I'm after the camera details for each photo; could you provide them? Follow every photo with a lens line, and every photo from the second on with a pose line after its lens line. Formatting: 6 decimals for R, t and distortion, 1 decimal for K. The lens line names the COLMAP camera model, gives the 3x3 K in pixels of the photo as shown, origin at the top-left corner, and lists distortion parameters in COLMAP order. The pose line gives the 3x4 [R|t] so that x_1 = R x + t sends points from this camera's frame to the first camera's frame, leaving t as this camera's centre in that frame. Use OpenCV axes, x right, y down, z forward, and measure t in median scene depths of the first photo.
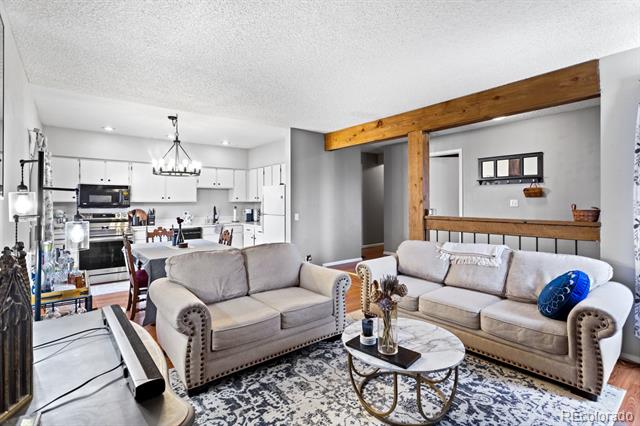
lens RADIAL K [[308.5, 0, 318.3], [0, 308.5, 198.3], [0, 0, 1]] dist [-0.000929, 0.000096]
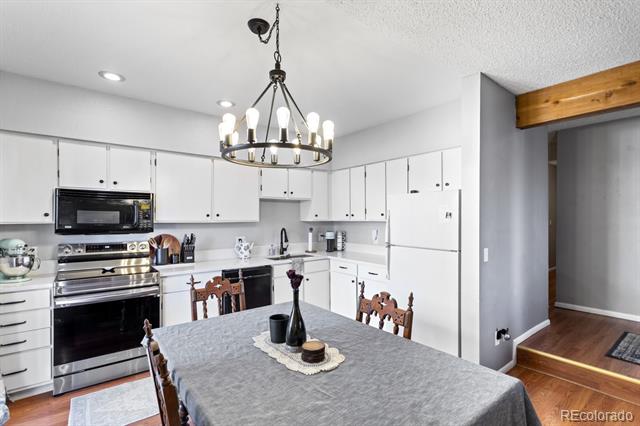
lens RADIAL K [[303.6, 0, 319.1], [0, 303.6, 215.5], [0, 0, 1]] dist [0.001846, 0.000591]
pose [[0.999680, 0.002278, -0.025208, -0.302116], [-0.002146, 0.999984, 0.005289, -0.004605], [0.025219, -0.005233, 0.999668, 0.467767]]
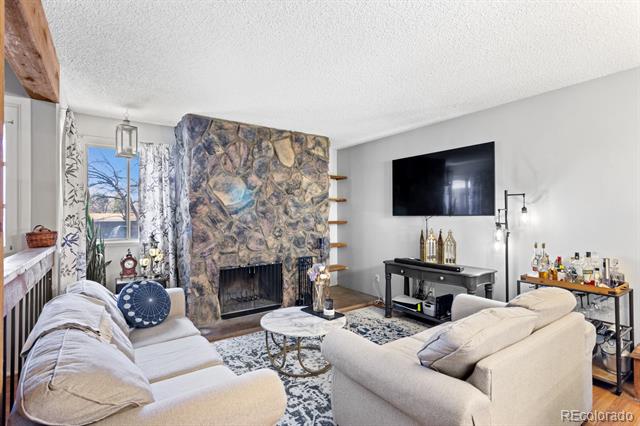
lens RADIAL K [[312.3, 0, 320.0], [0, 312.3, 213.0], [0, 0, 1]] dist [-0.002240, -0.000569]
pose [[-0.996926, 0.006763, 0.078058, 0.031088], [0.005833, 0.999909, -0.012138, 0.000734], [-0.078133, -0.011645, -0.996875, 0.906504]]
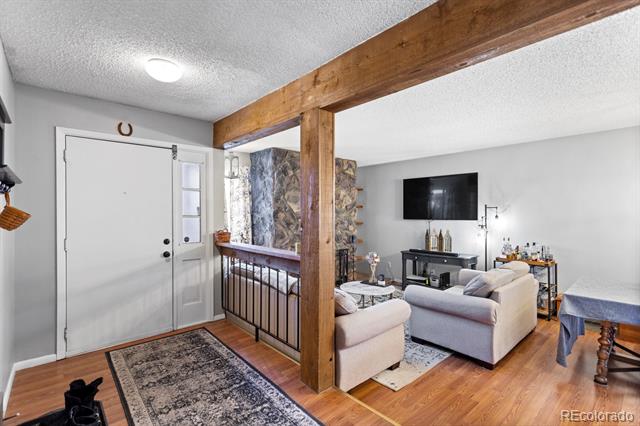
lens RADIAL K [[302.2, 0, 321.7], [0, 302.2, 213.7], [0, 0, 1]] dist [0.001040, 0.000317]
pose [[-0.999077, 0.003373, -0.042812, 0.254518], [0.003499, 0.999990, -0.002856, -0.018933], [0.042802, -0.003003, -0.999079, 1.173943]]
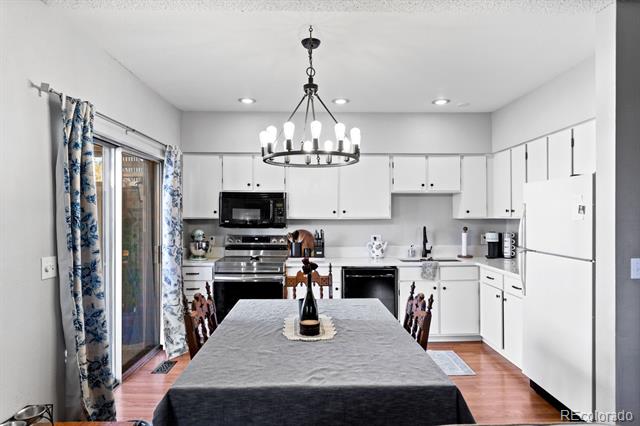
lens RADIAL K [[388.7, 0, 320.0], [0, 388.7, 213.0], [0, 0, 1]] dist [-0.001295, -0.000178]
pose [[0.788709, -0.001953, -0.614764, -0.076138], [0.006323, 0.999968, 0.004935, -0.003268], [0.614734, -0.007779, 0.788696, 0.428840]]
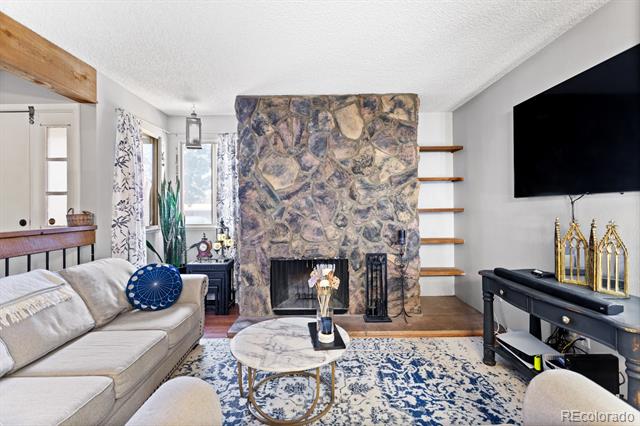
lens RADIAL K [[304.3, 0, 318.2], [0, 304.3, 207.2], [0, 0, 1]] dist [0.001493, 0.000306]
pose [[-0.774792, 0.013141, 0.632079, -0.162128], [0.008682, 0.999911, -0.010147, 0.016705], [-0.632156, -0.002374, -0.774837, 0.648133]]
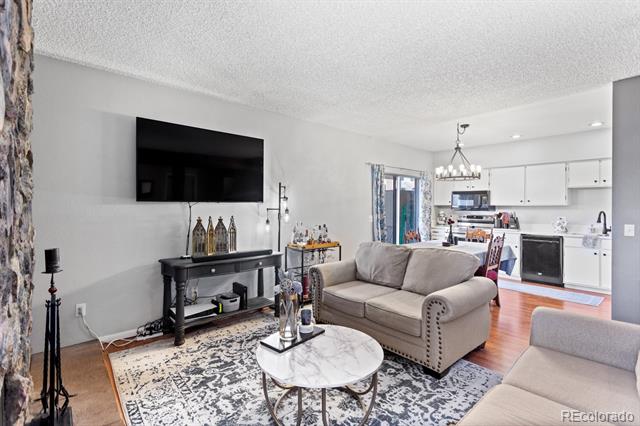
lens RADIAL K [[304.3, 0, 318.2], [0, 304.3, 207.2], [0, 0, 1]] dist [0.001493, 0.000306]
pose [[0.028982, 0.003797, -0.999573, 0.450263], [0.007004, 0.999967, 0.004001, 0.009436], [0.999555, -0.007117, 0.028955, 0.369276]]
